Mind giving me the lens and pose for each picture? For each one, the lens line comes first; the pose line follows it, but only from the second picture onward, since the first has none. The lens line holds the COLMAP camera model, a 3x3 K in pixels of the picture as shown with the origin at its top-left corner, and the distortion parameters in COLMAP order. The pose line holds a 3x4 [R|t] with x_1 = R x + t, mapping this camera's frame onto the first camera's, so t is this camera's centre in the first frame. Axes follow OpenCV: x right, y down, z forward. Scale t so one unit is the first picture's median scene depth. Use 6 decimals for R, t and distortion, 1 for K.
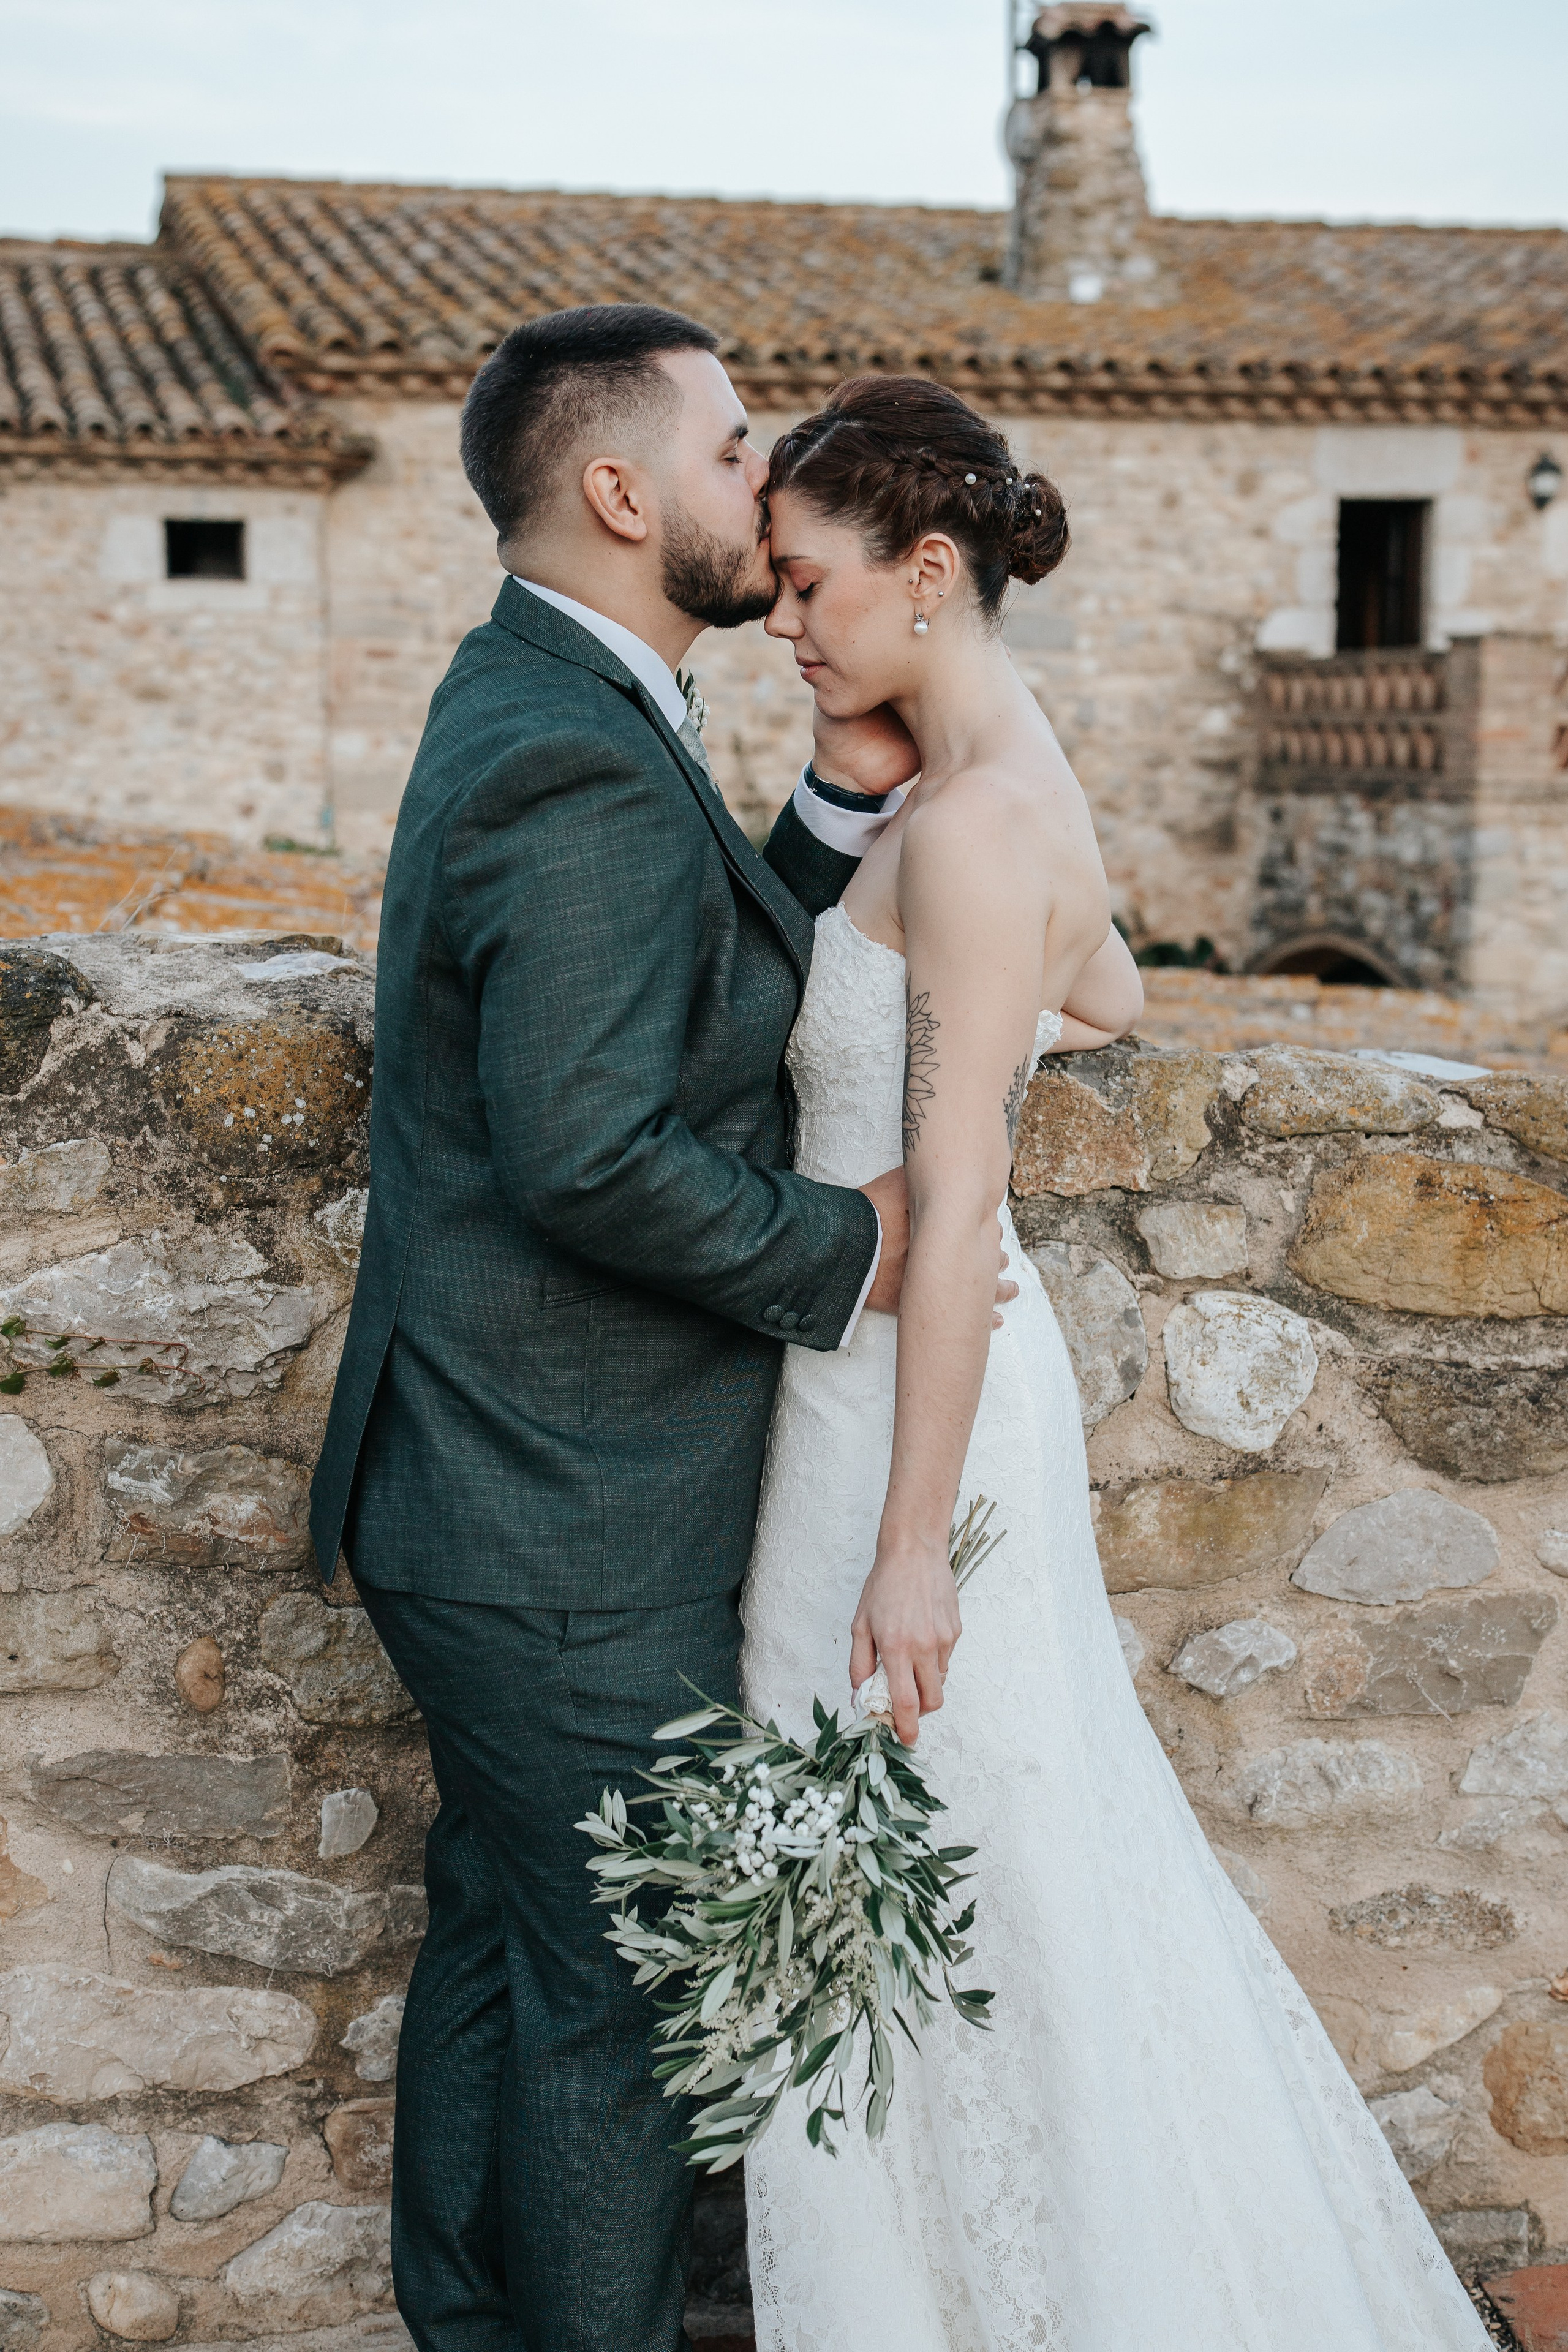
lens RADIAL K [[3218.0, 0, 802.3], [0, 3218.0, 1175.7], [0, 0, 1]] dist [0.094208, -0.195904]
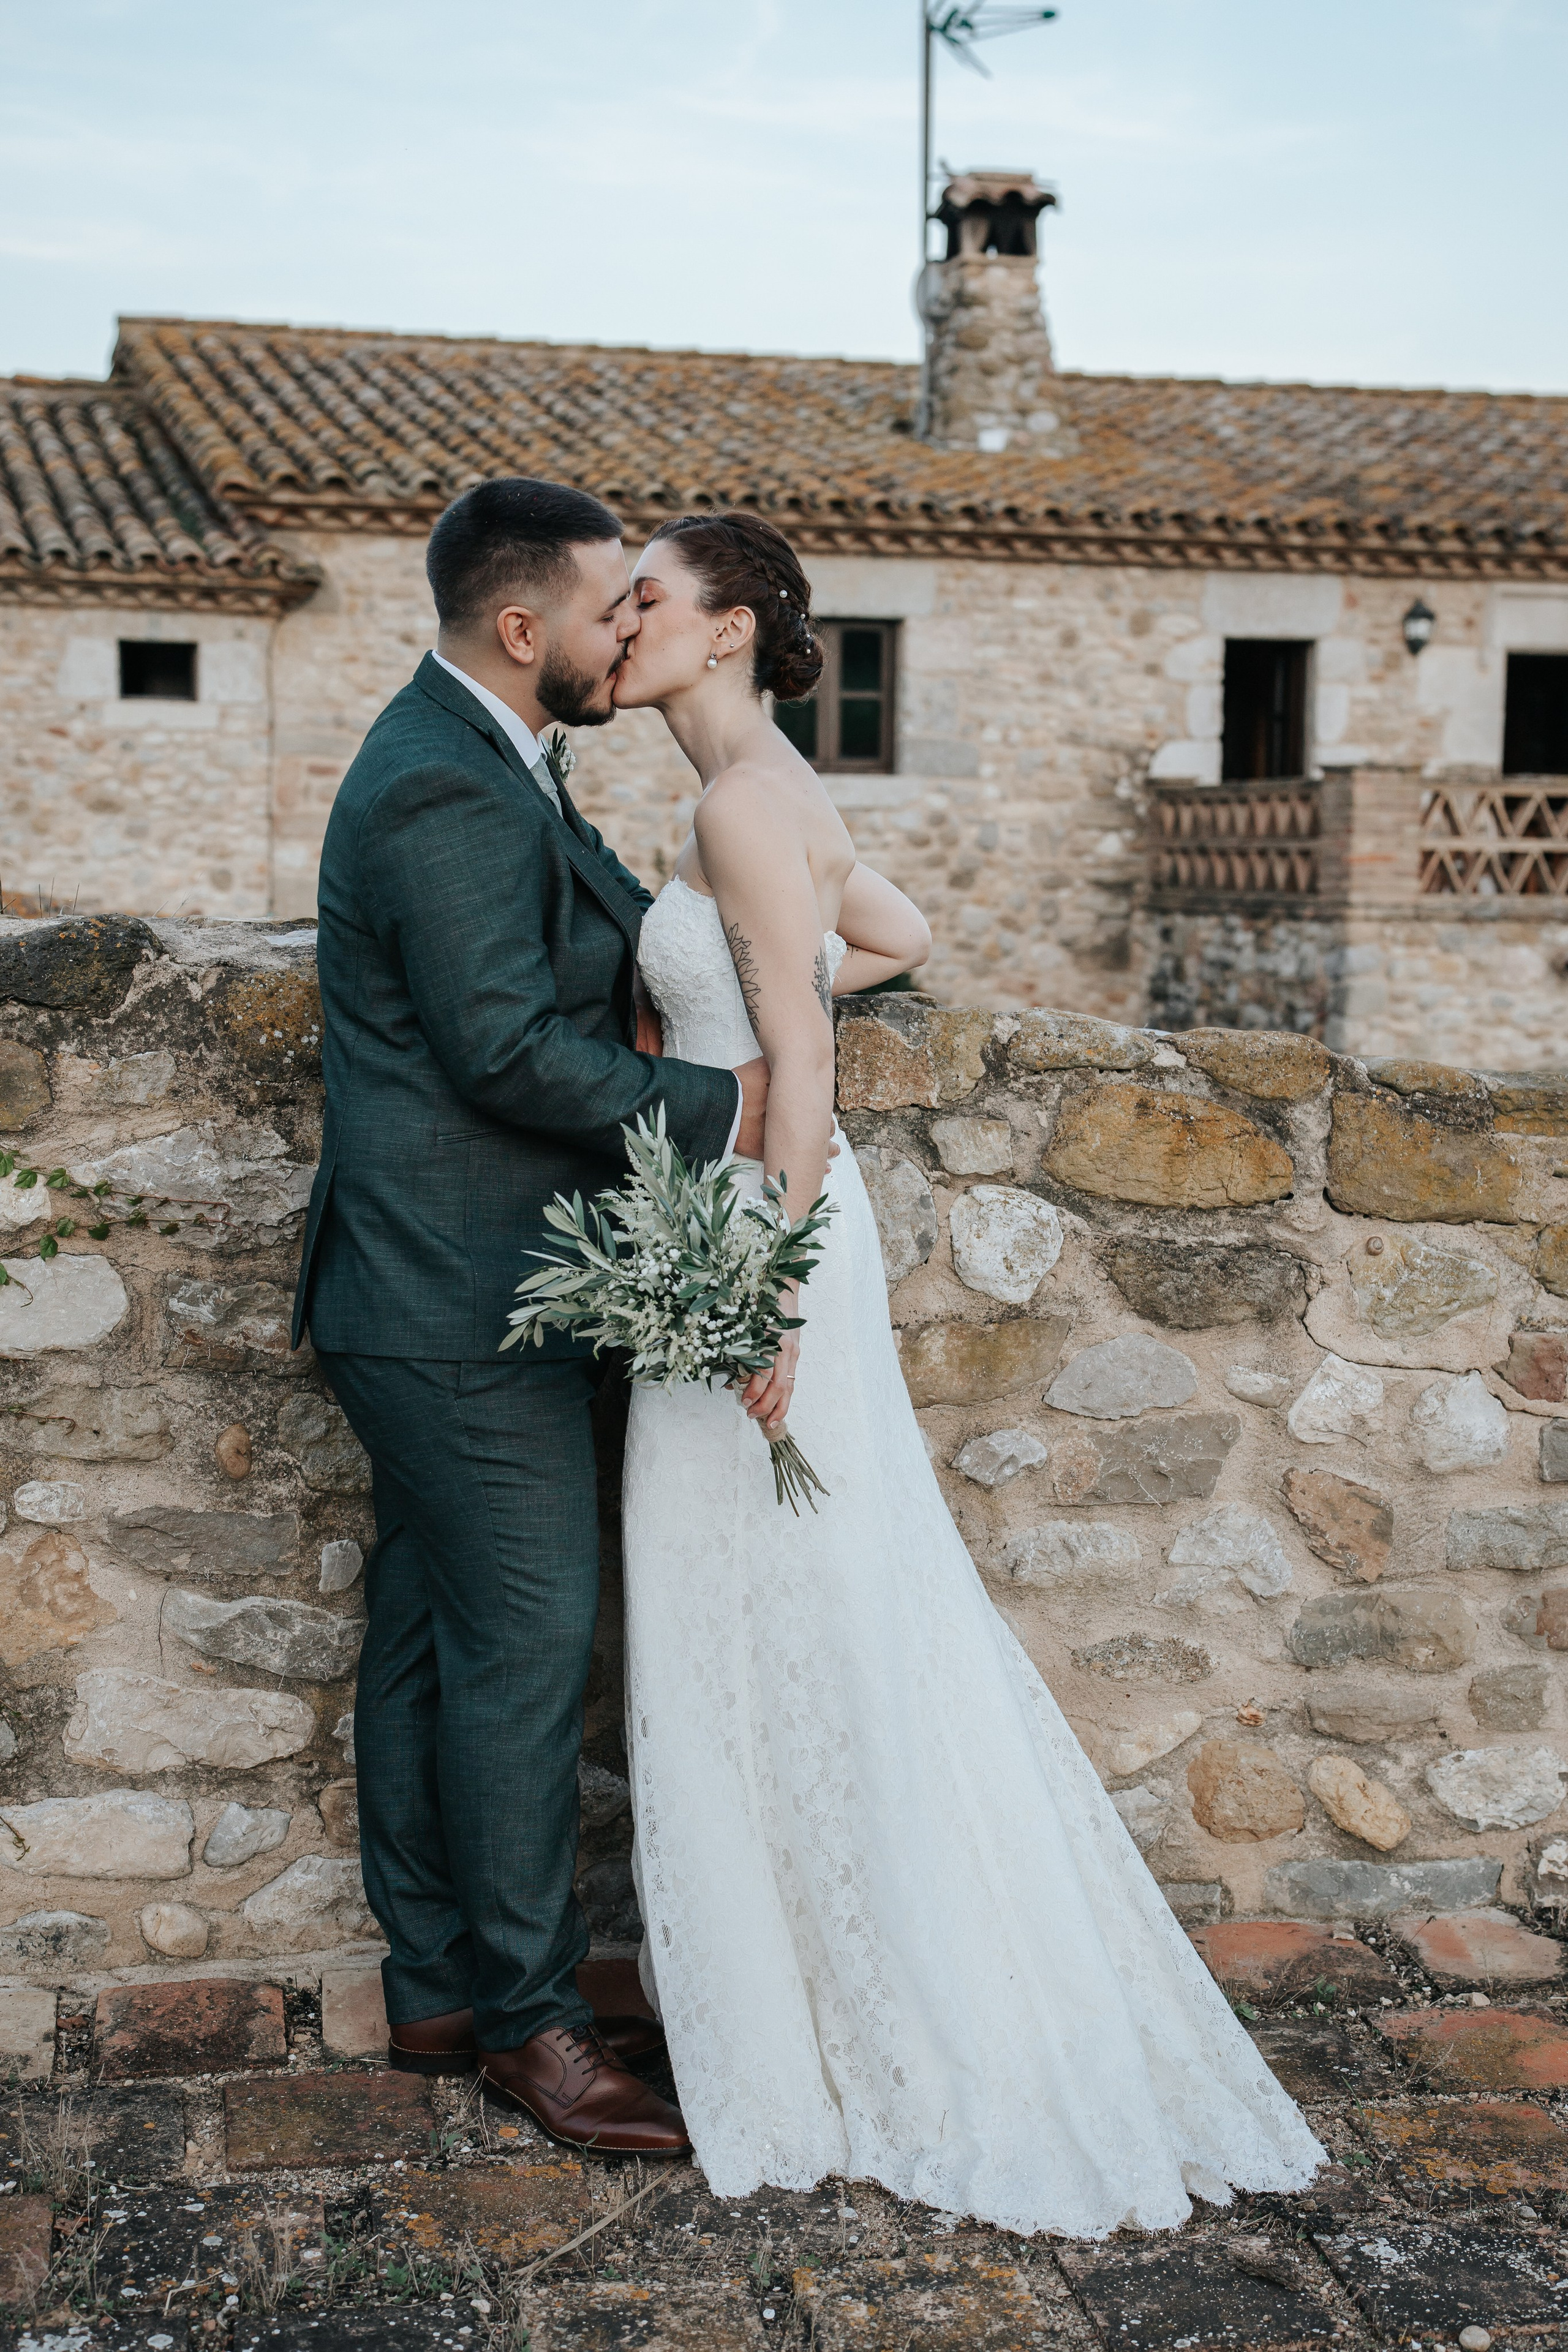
lens RADIAL K [[3210.3, 0, 814.9], [0, 3210.3, 1197.8], [0, 0, 1]] dist [0.086533, -0.137340]
pose [[0.999571, 0.009667, 0.027630, 0.017838], [-0.008694, 0.999345, -0.035124, 0.087417], [-0.027952, 0.034869, 0.999001, -0.336789]]
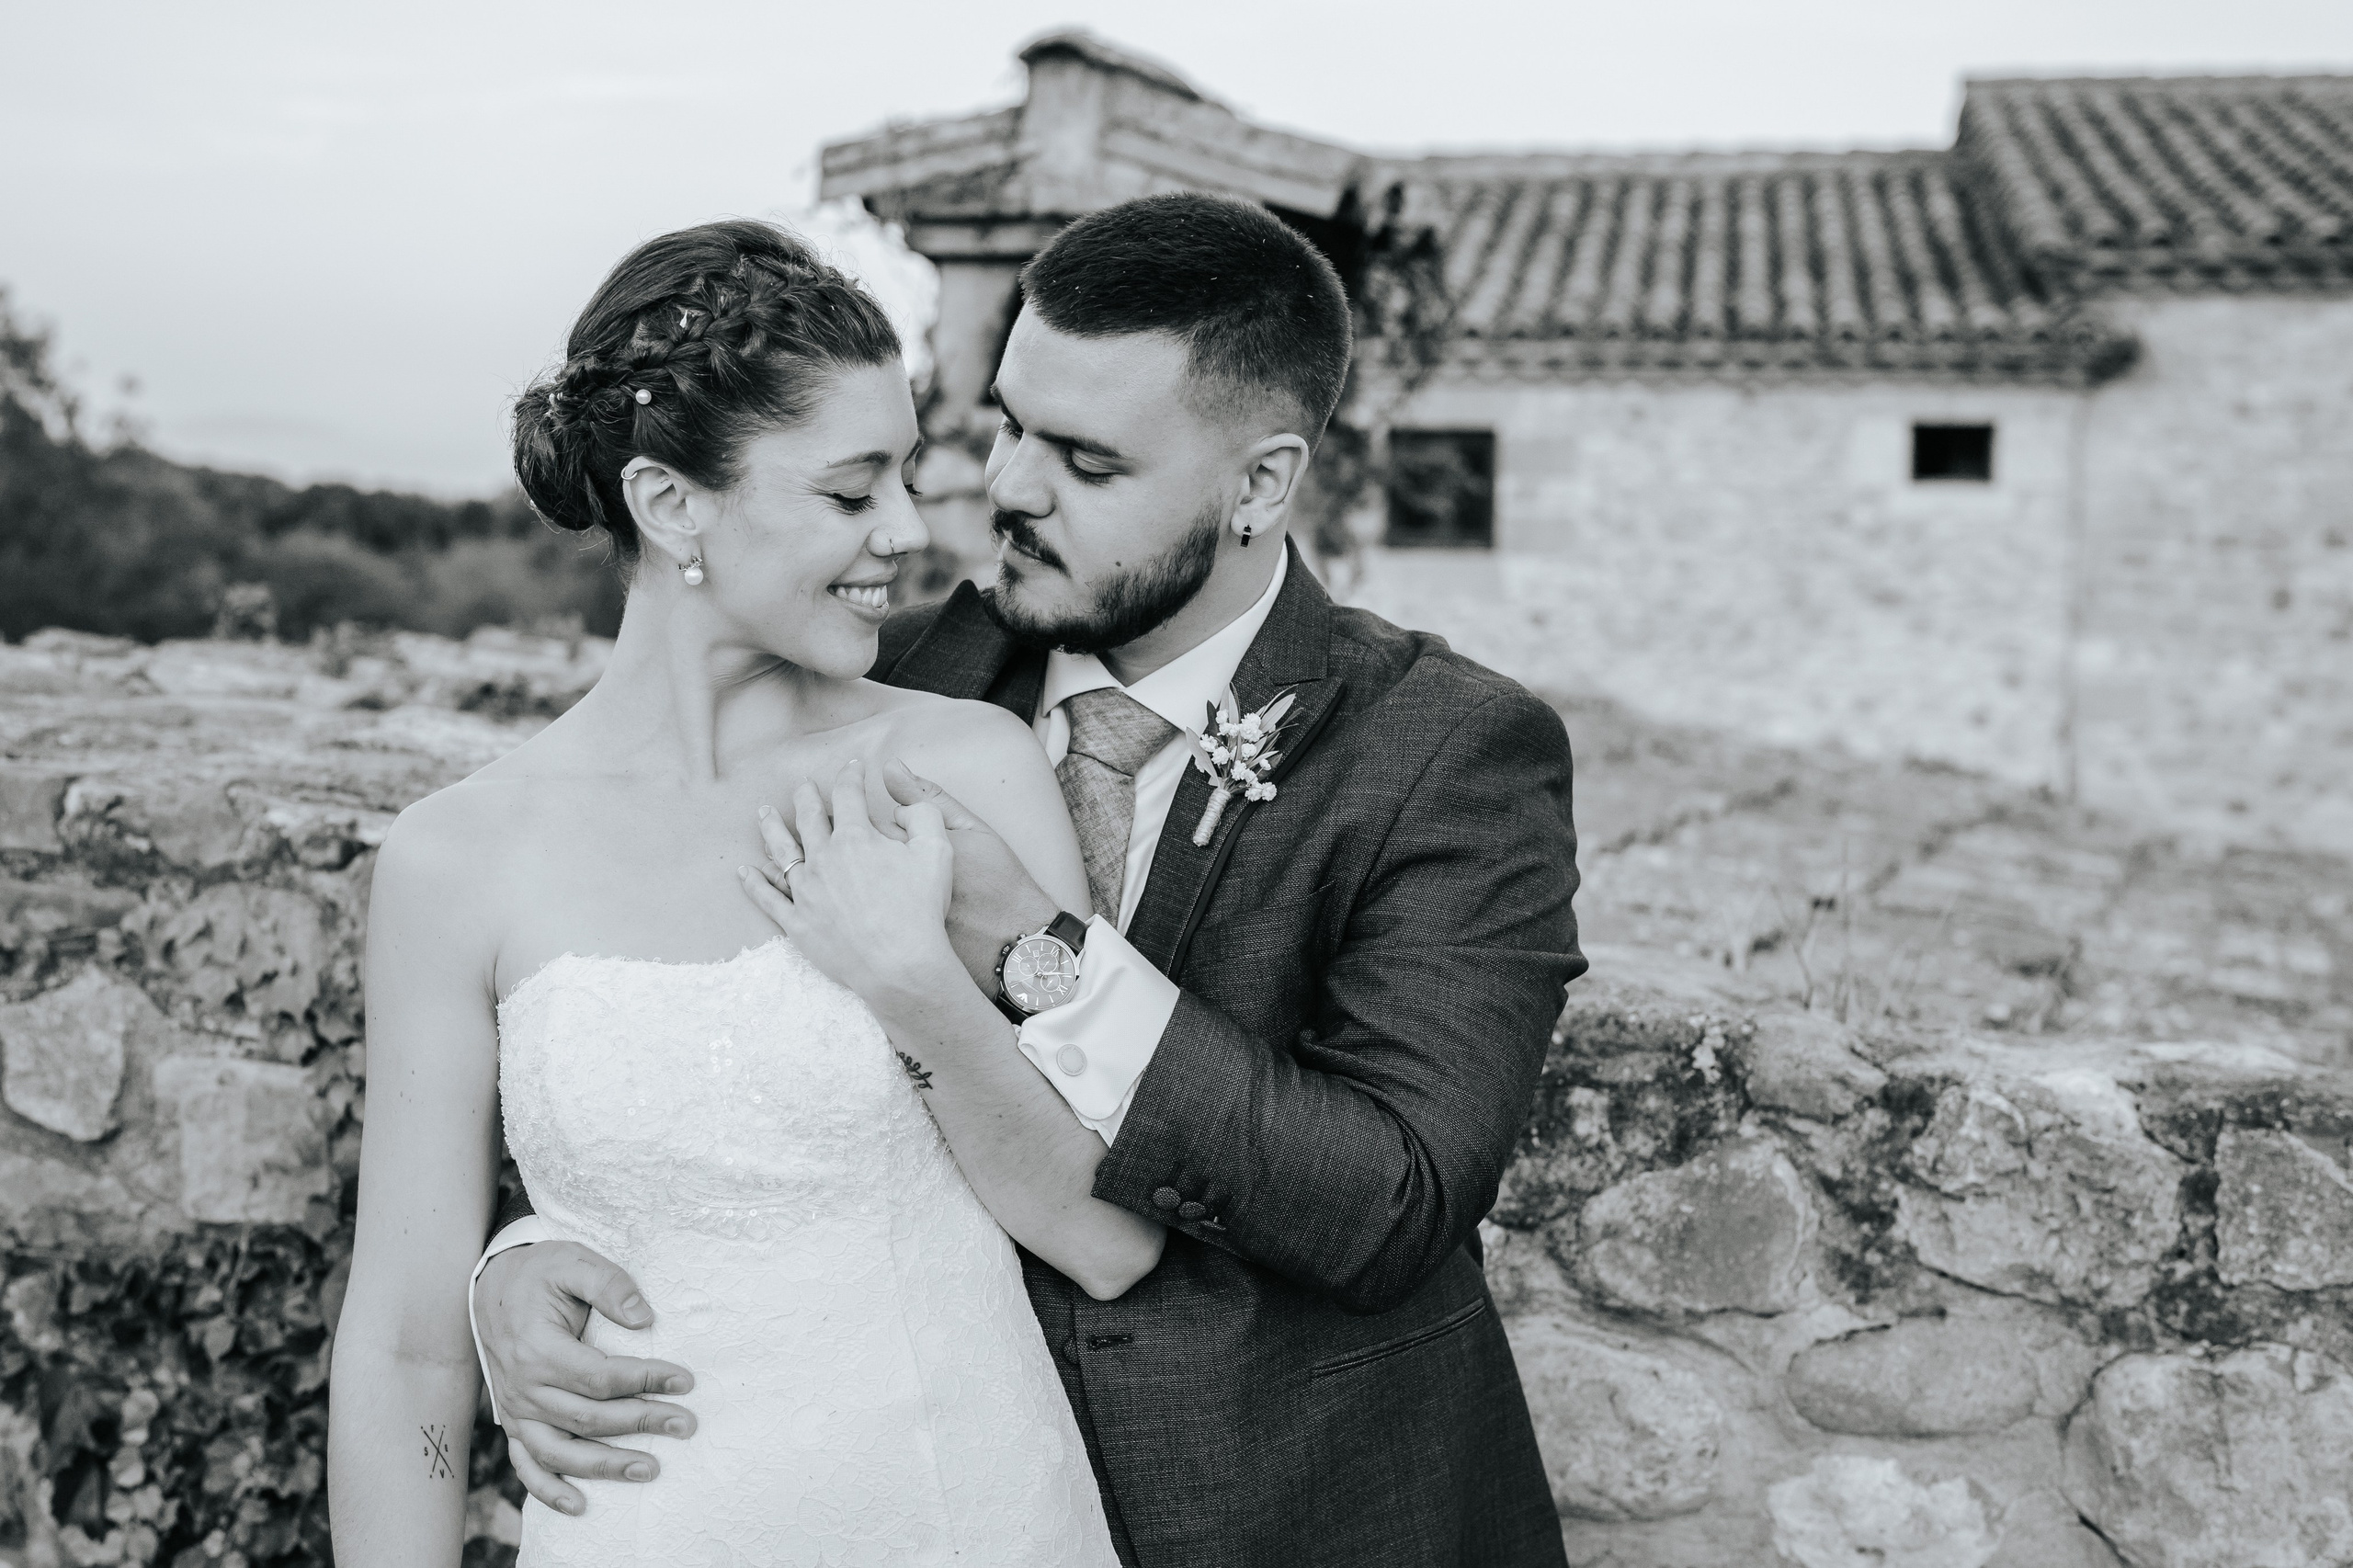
lens RADIAL K [[3268.2, 0, 1176.5], [0, 3268.2, 784.0], [0, 0, 1]] dist [0.106264, -0.226235]
pose [[0.904461, 0.042034, -0.424480, 0.167905], [-0.079478, 0.994313, -0.070885, -0.036817], [0.419086, 0.097850, 0.902658, 0.130651]]
